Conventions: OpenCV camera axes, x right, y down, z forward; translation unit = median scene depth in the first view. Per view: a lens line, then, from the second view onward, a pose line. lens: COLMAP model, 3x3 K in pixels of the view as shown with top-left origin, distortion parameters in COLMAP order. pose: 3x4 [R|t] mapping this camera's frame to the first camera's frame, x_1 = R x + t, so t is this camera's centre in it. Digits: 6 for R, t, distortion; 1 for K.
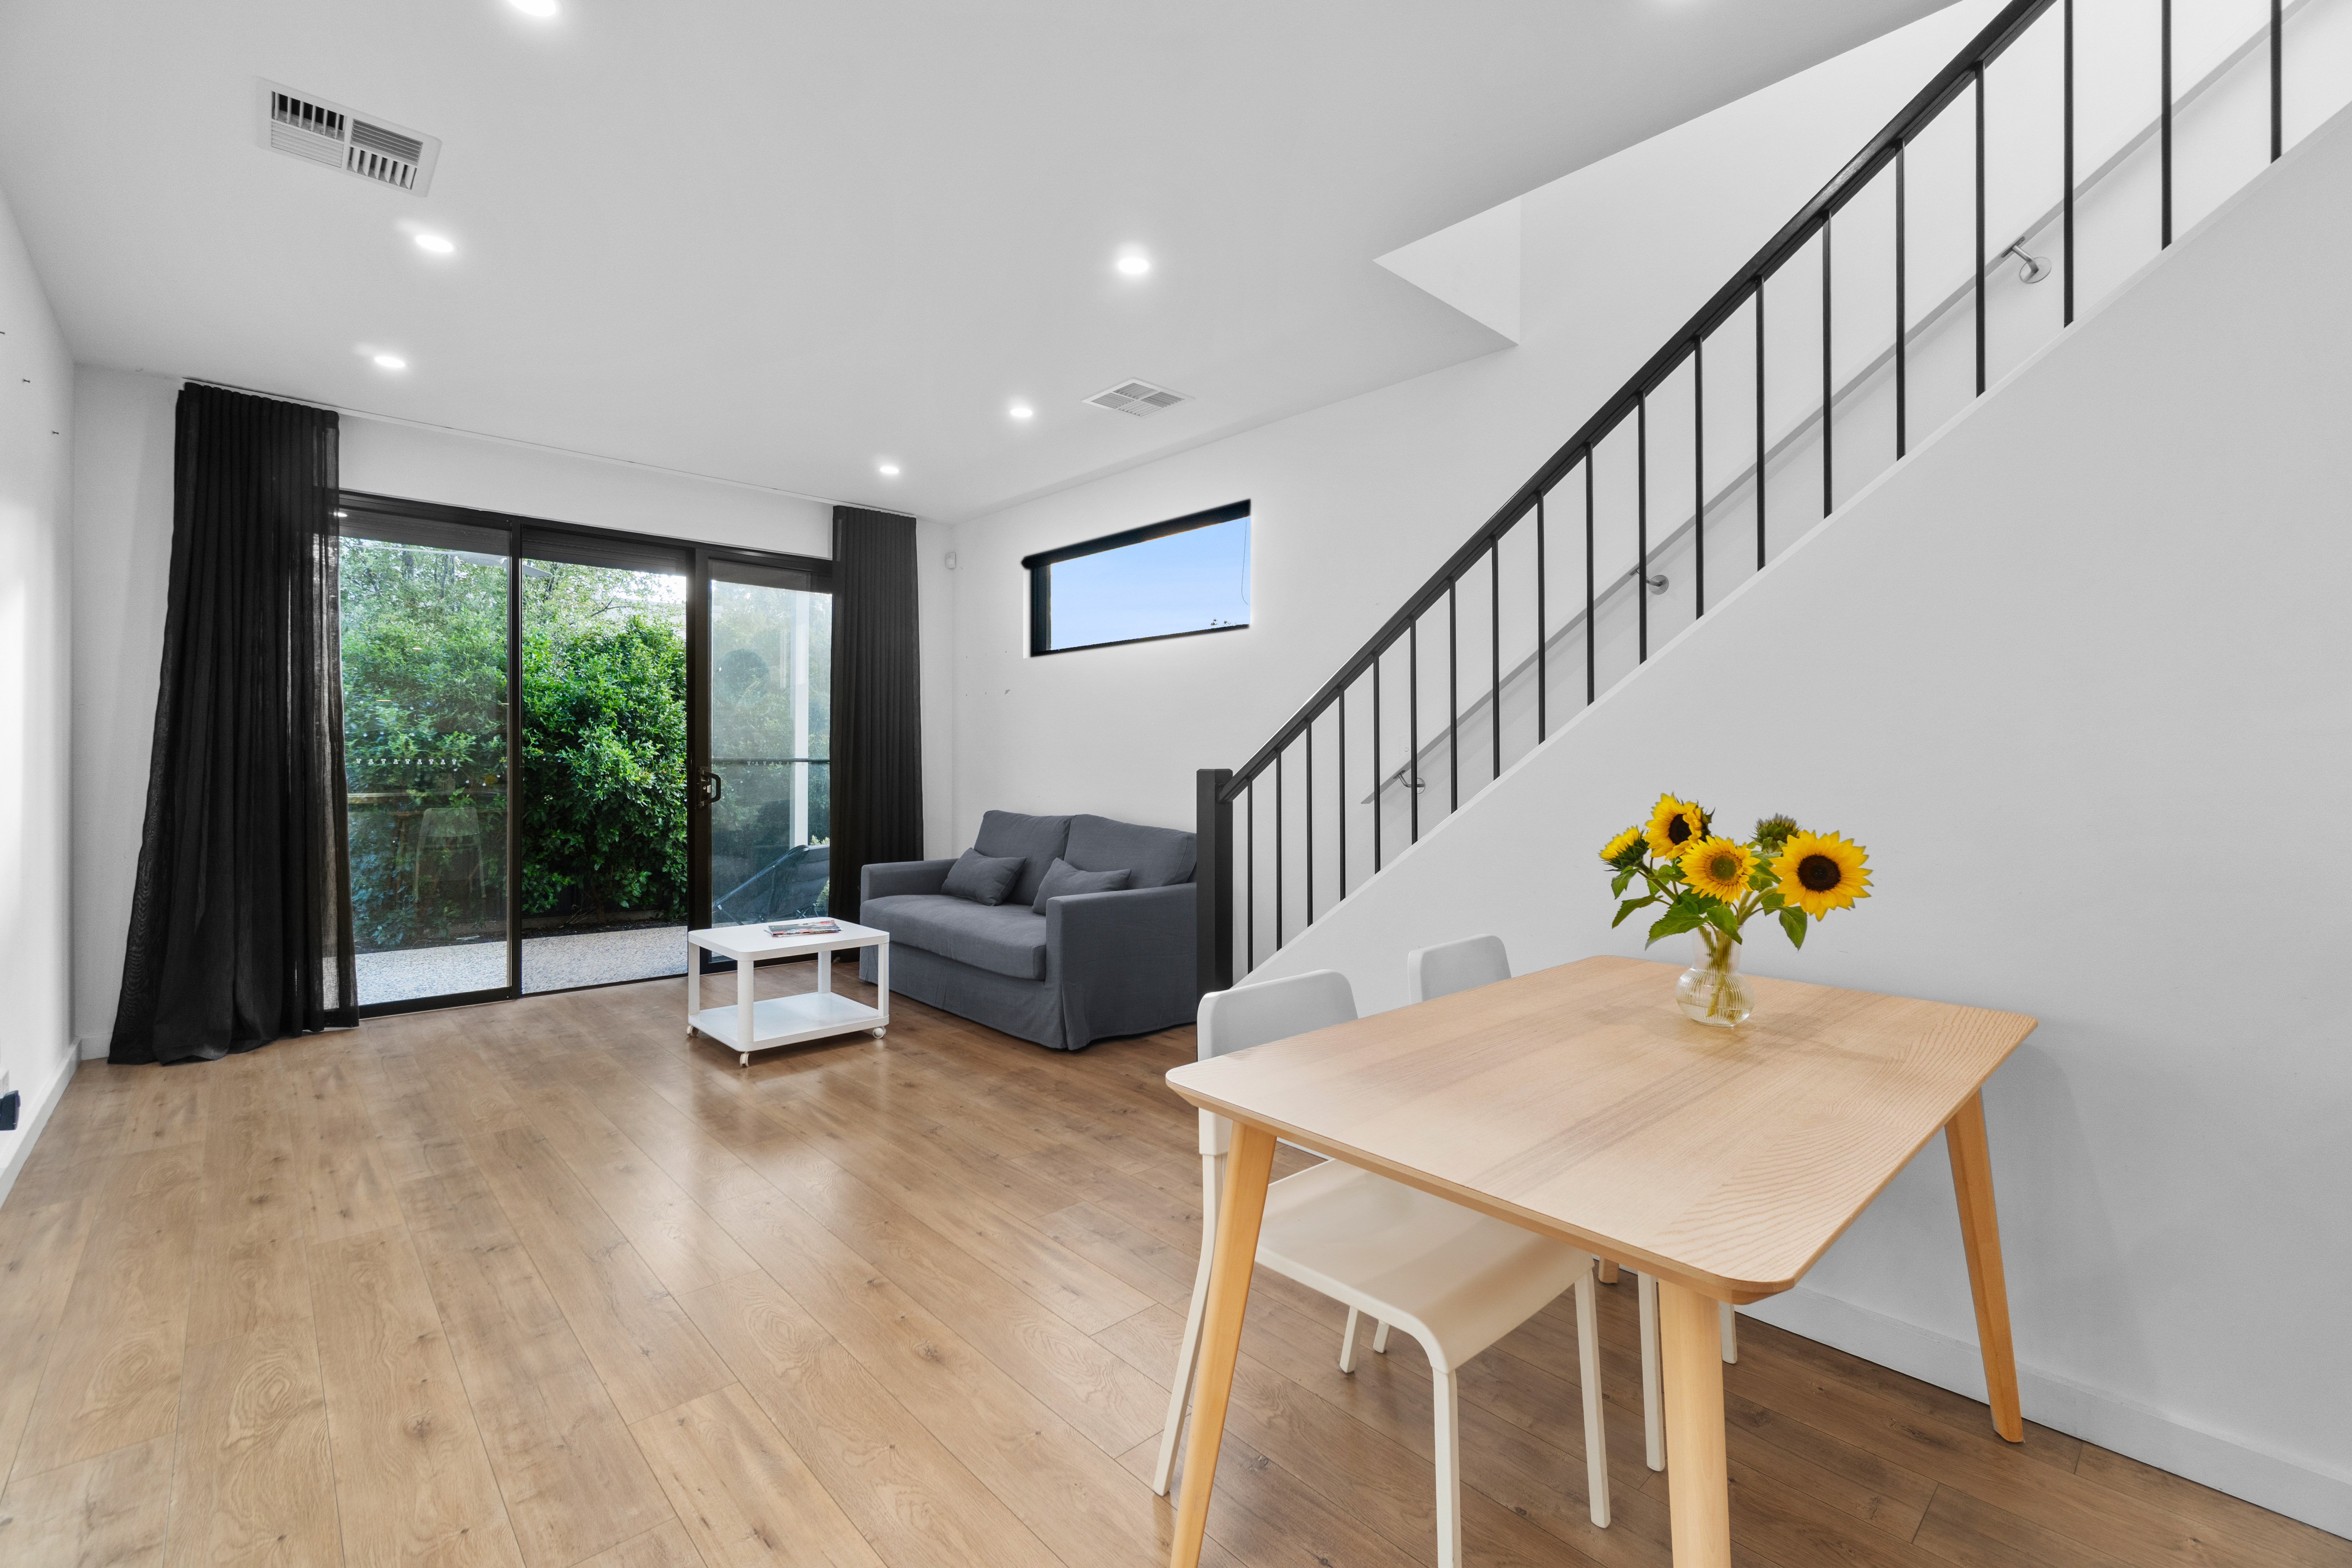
lens RADIAL K [[1011.1, 0, 1169.3], [0, 1011.1, 781.9], [0, 0, 1]] dist [0.001549, 0.000870]
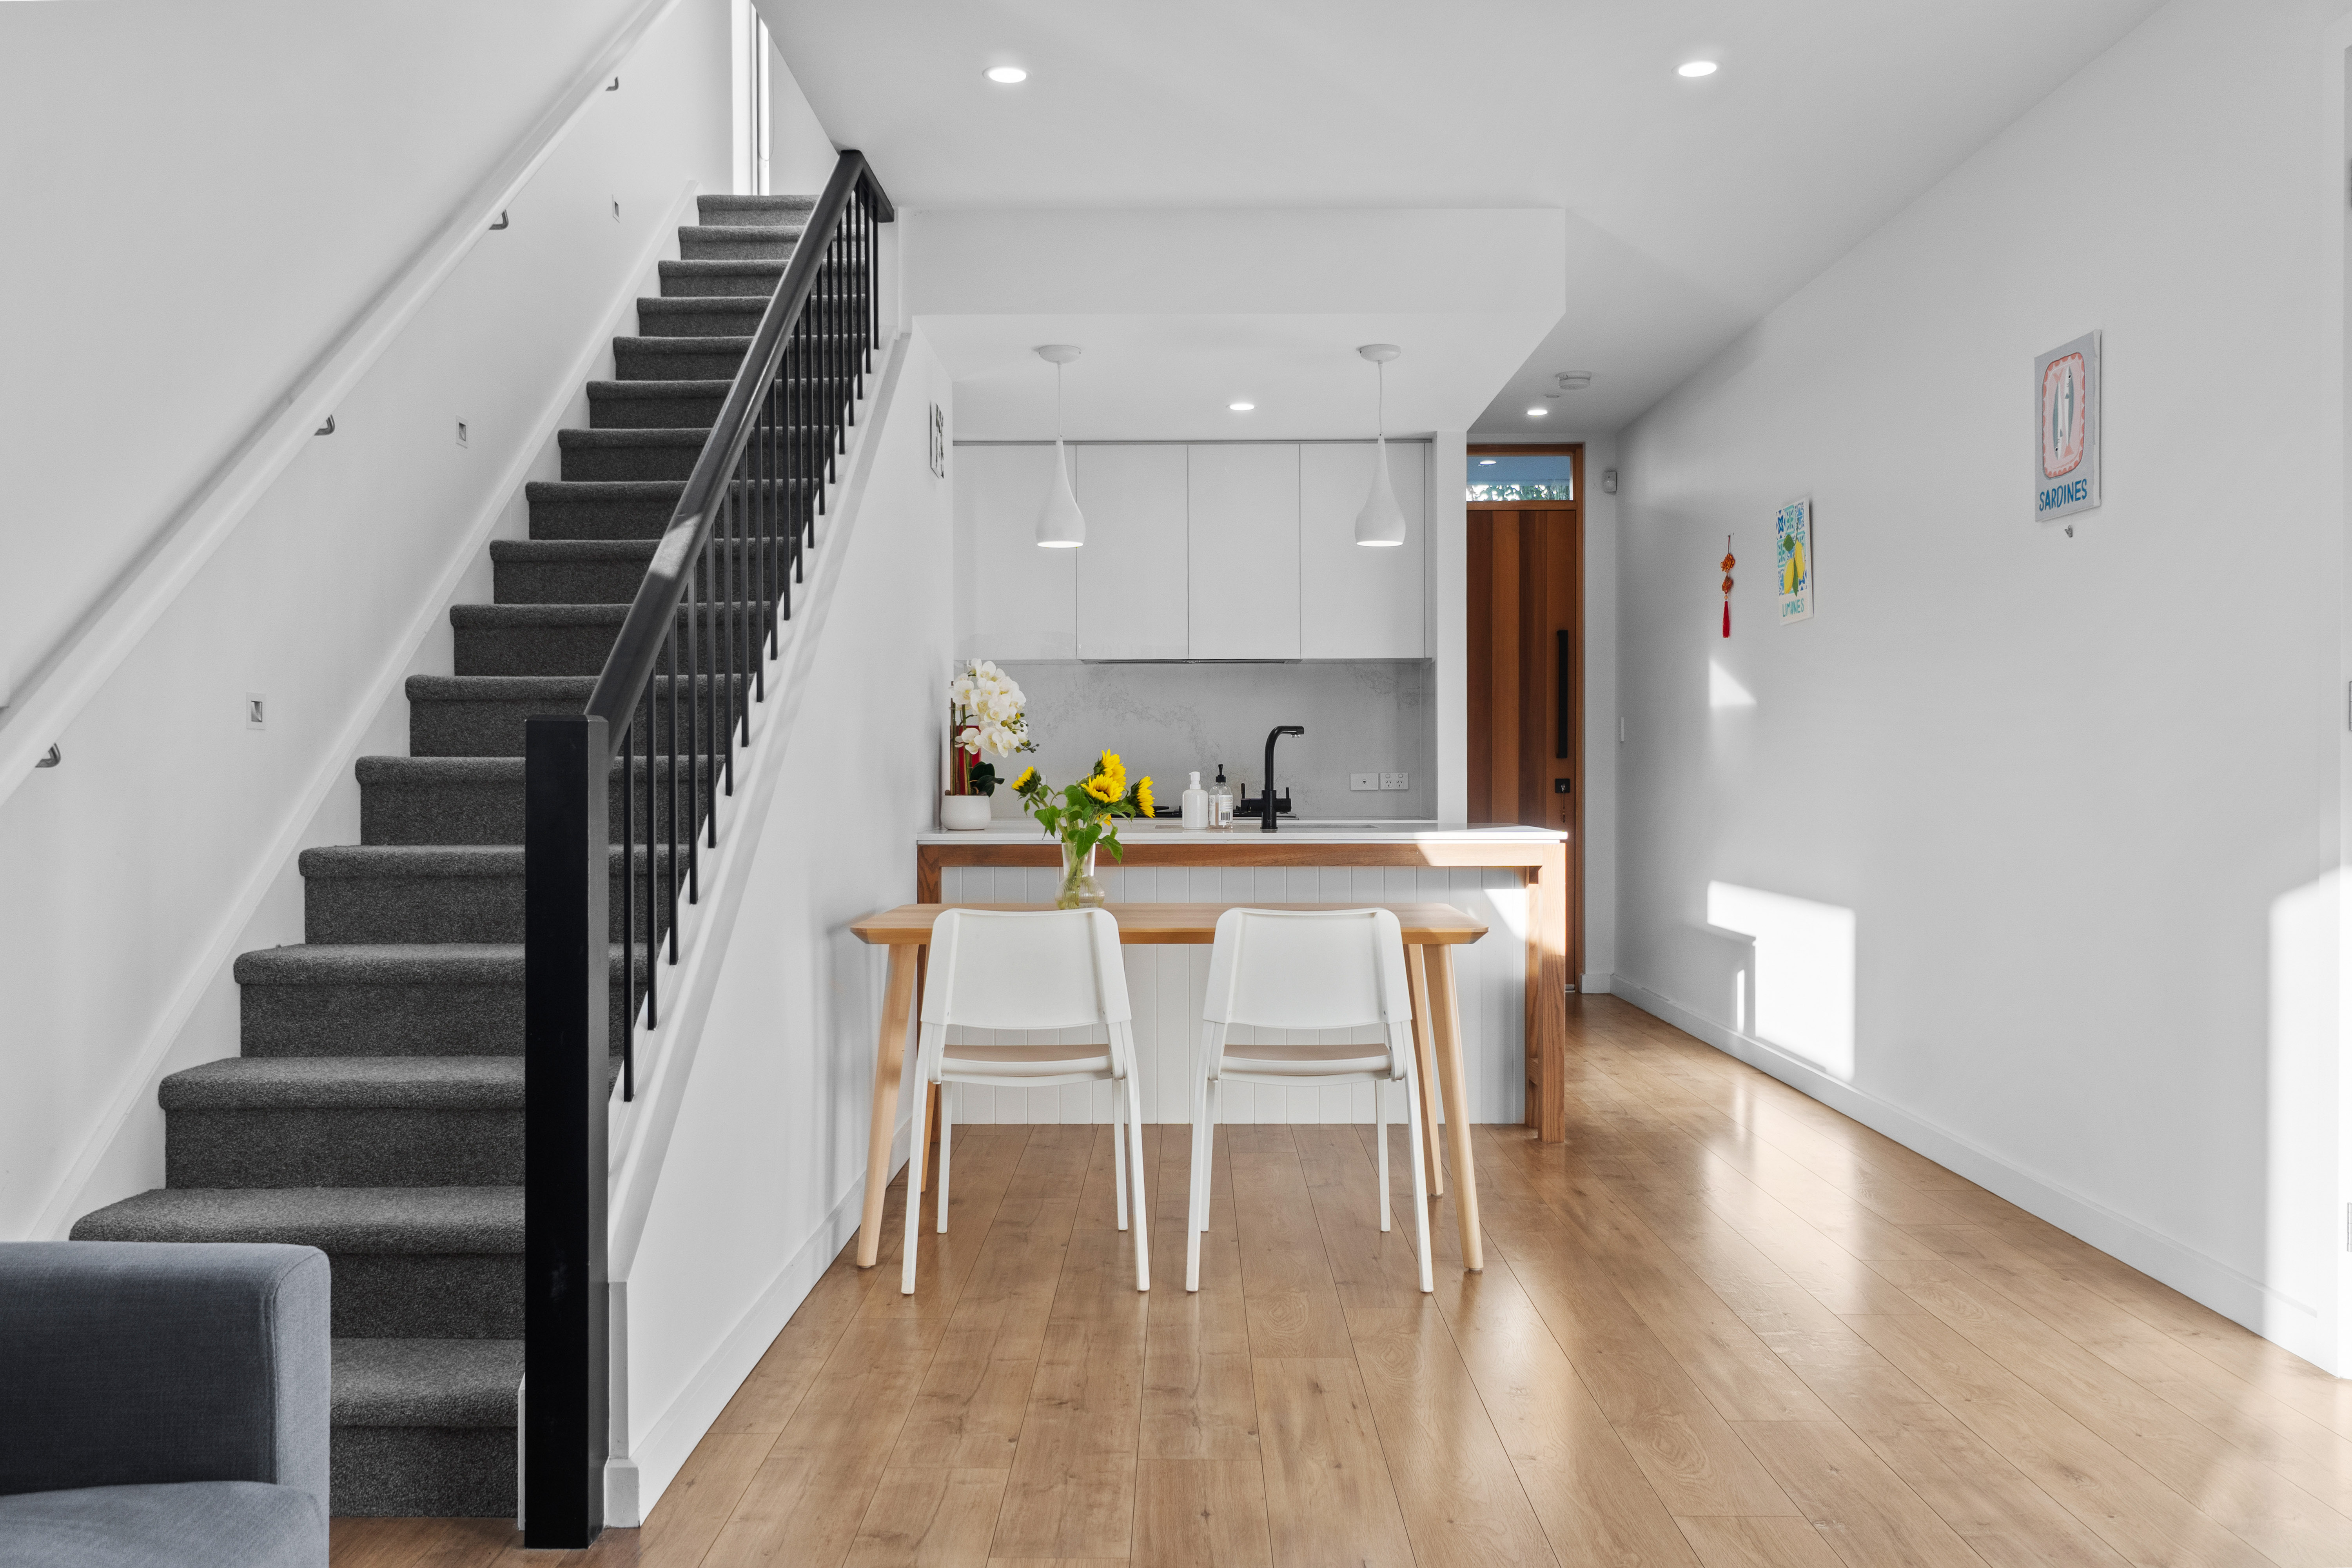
lens RADIAL K [[1864.7, 0, 1170.6], [0, 1864.7, 757.7], [0, 0, 1]] dist [0.005809, 0.000675]
pose [[-0.731297, 0.000455, 0.682059, -0.494100], [0.007641, 0.999942, 0.007525, 0.001171], [-0.682016, 0.010715, -0.731259, 1.051370]]
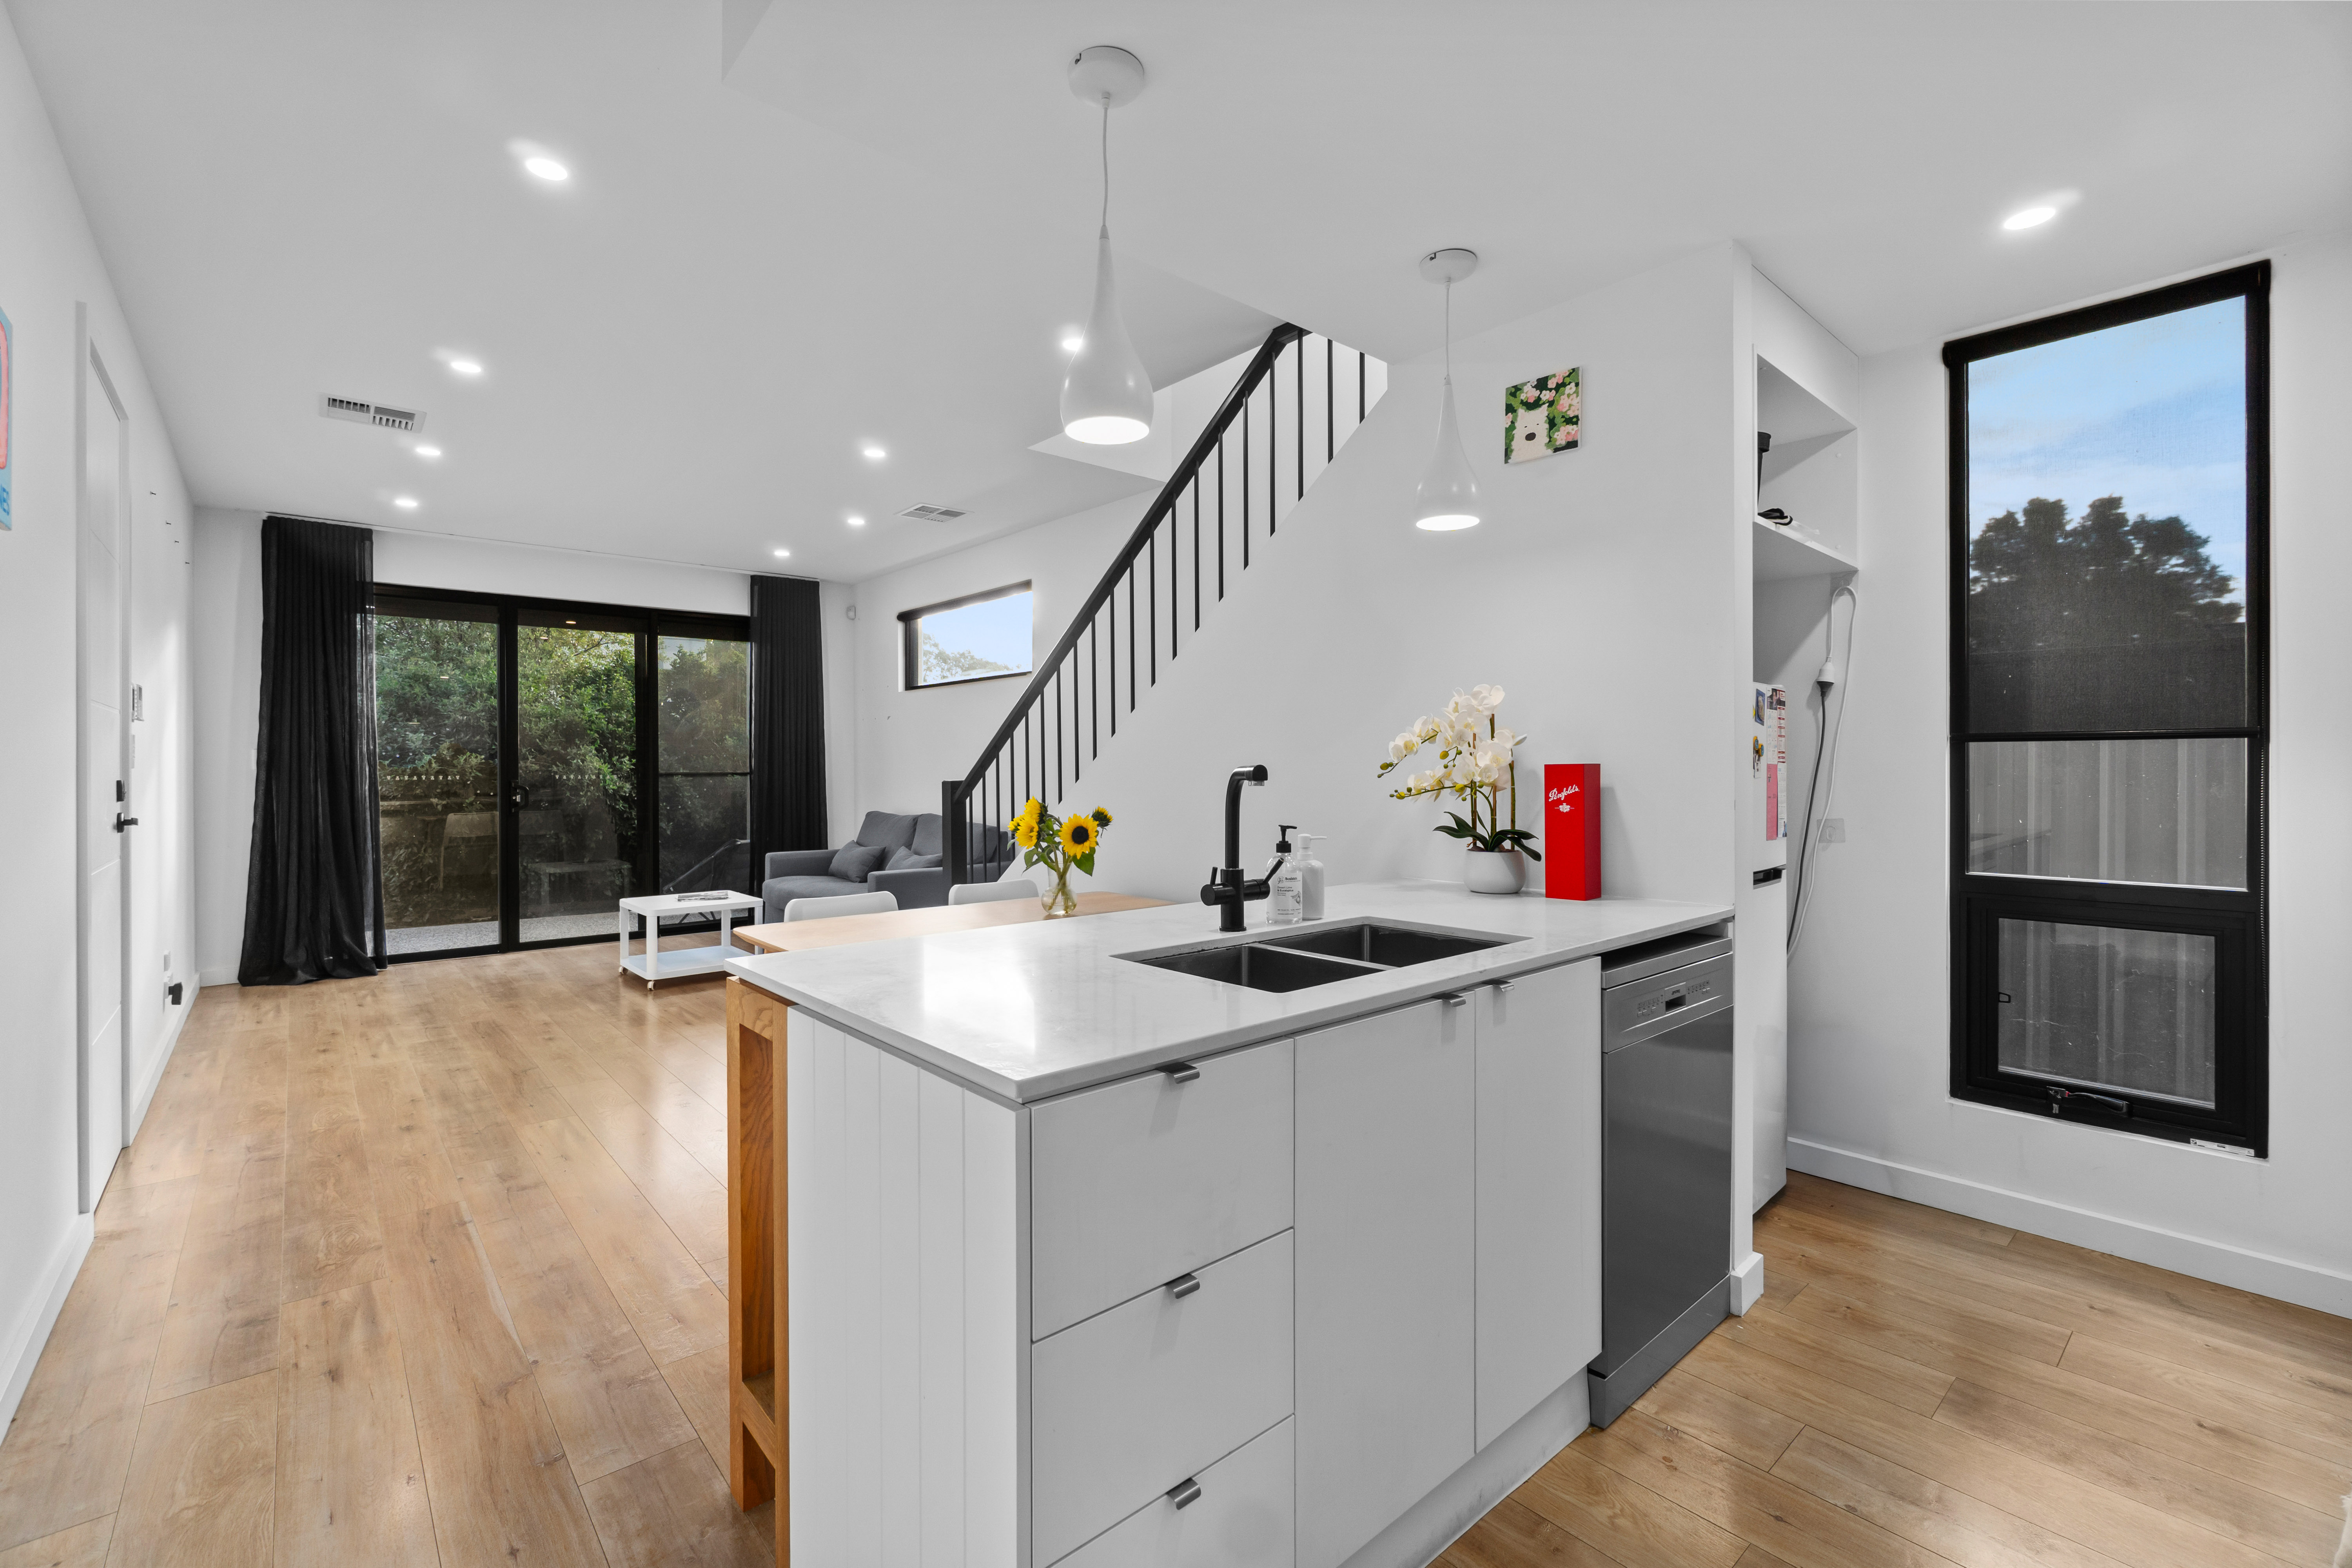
lens RADIAL K [[1011.1, 0, 1169.3], [0, 1011.1, 781.9], [0, 0, 1]] dist [0.001549, 0.000870]
pose [[0.999568, -0.007710, -0.028367, 0.305376], [0.007644, 0.999968, -0.002429, -0.003743], [0.028385, 0.002211, 0.999595, -0.352558]]
